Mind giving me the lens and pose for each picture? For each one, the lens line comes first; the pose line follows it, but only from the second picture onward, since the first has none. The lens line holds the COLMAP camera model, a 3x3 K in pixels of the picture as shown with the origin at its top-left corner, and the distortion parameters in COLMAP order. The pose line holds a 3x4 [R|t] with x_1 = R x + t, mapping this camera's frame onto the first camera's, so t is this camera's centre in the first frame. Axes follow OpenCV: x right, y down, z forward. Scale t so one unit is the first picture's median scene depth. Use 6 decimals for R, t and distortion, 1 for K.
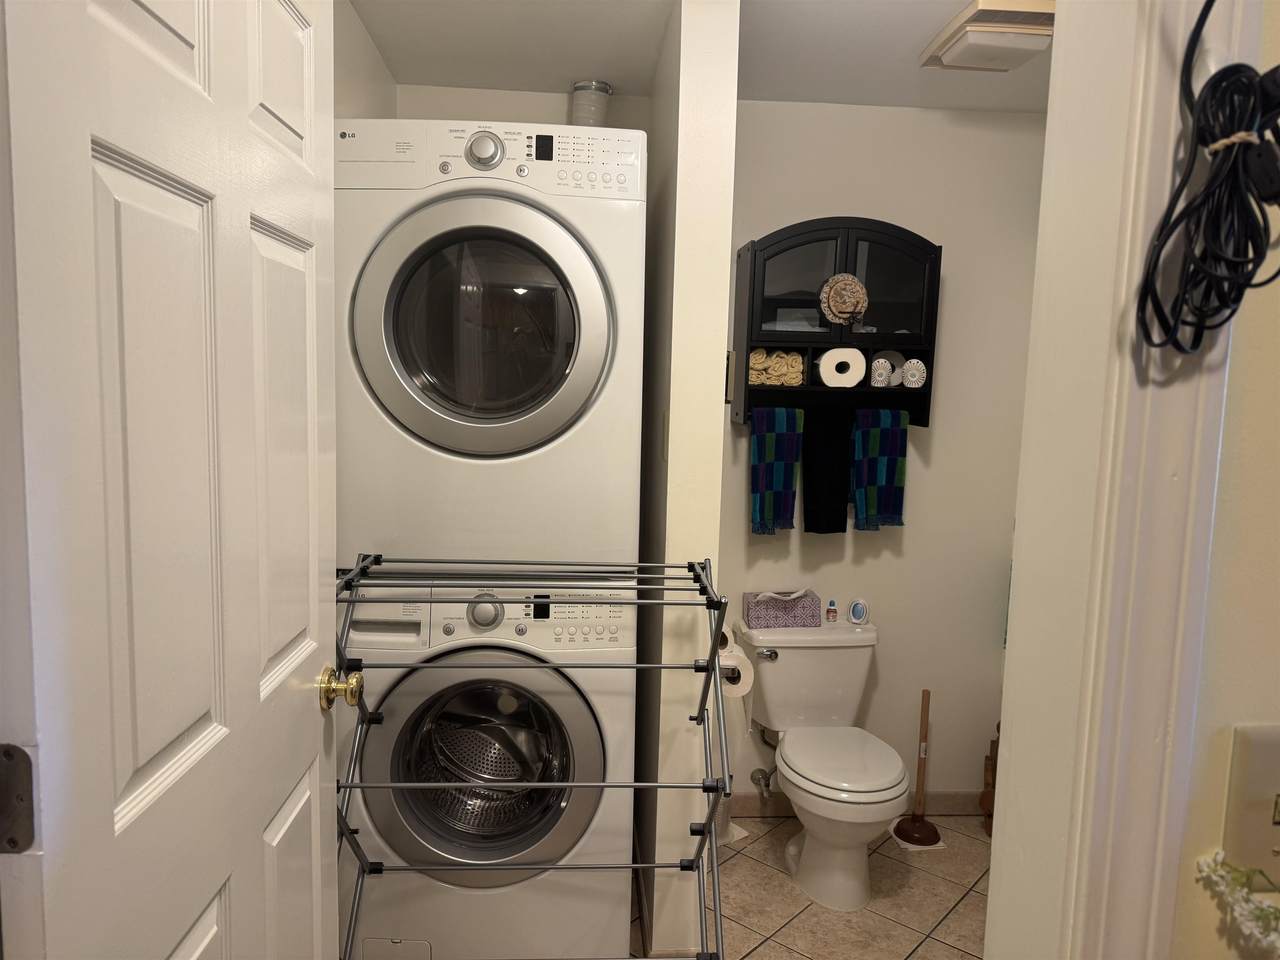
lens RADIAL K [[888.9, 0, 640.5], [0, 888.9, 479.8], [0, 0, 1]] dist [-0.001059, -0.006917]
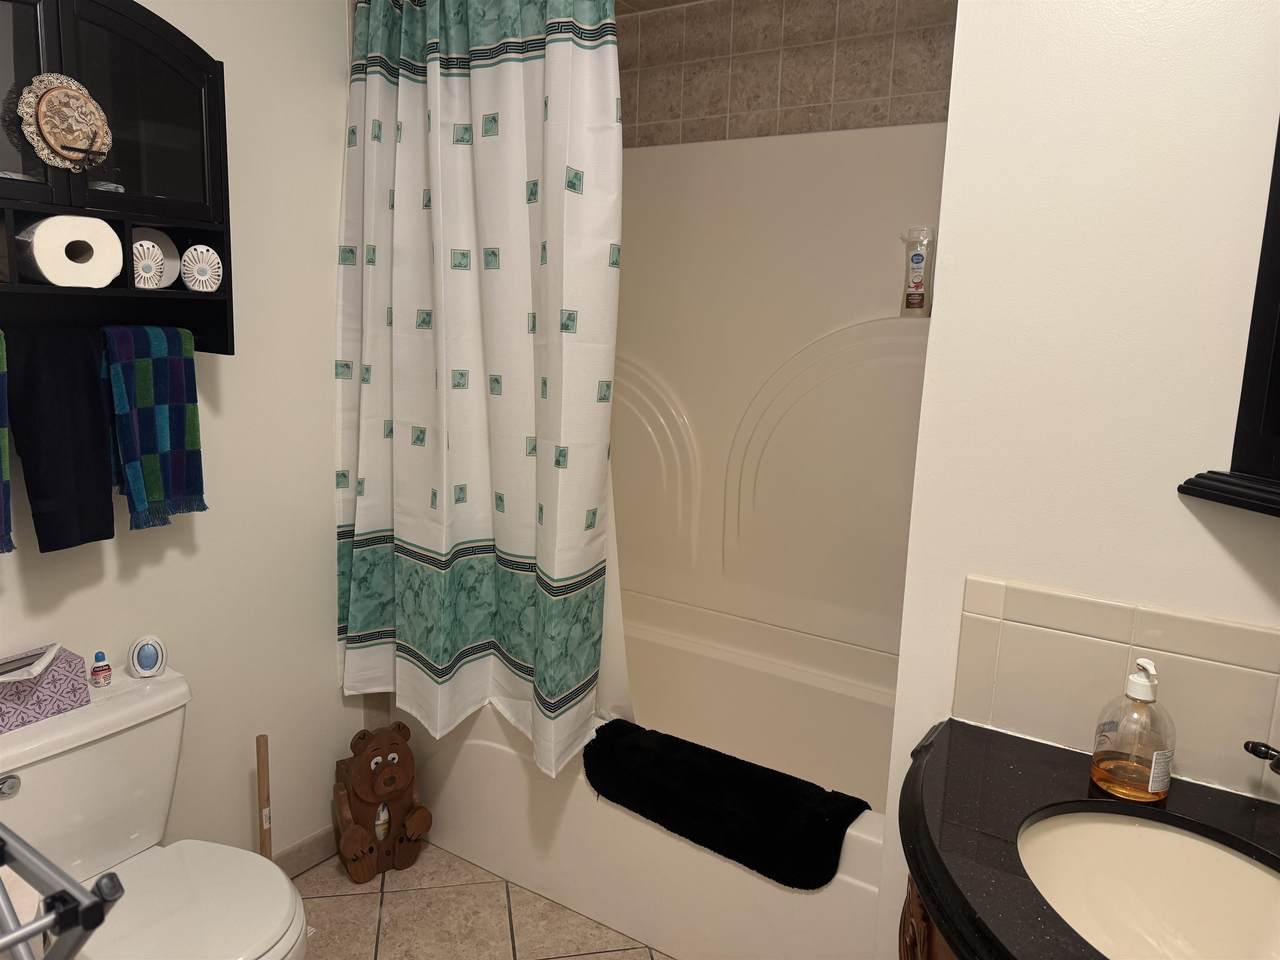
lens RADIAL K [[888.9, 0, 639.8], [0, 888.9, 485.4], [0, 0, 1]] dist [-0.001059, -0.006917]
pose [[0.591733, -0.146593, 0.792693, -0.026201], [0.055464, 0.988400, 0.141383, -0.040045], [-0.804224, -0.039695, 0.592999, 0.375562]]
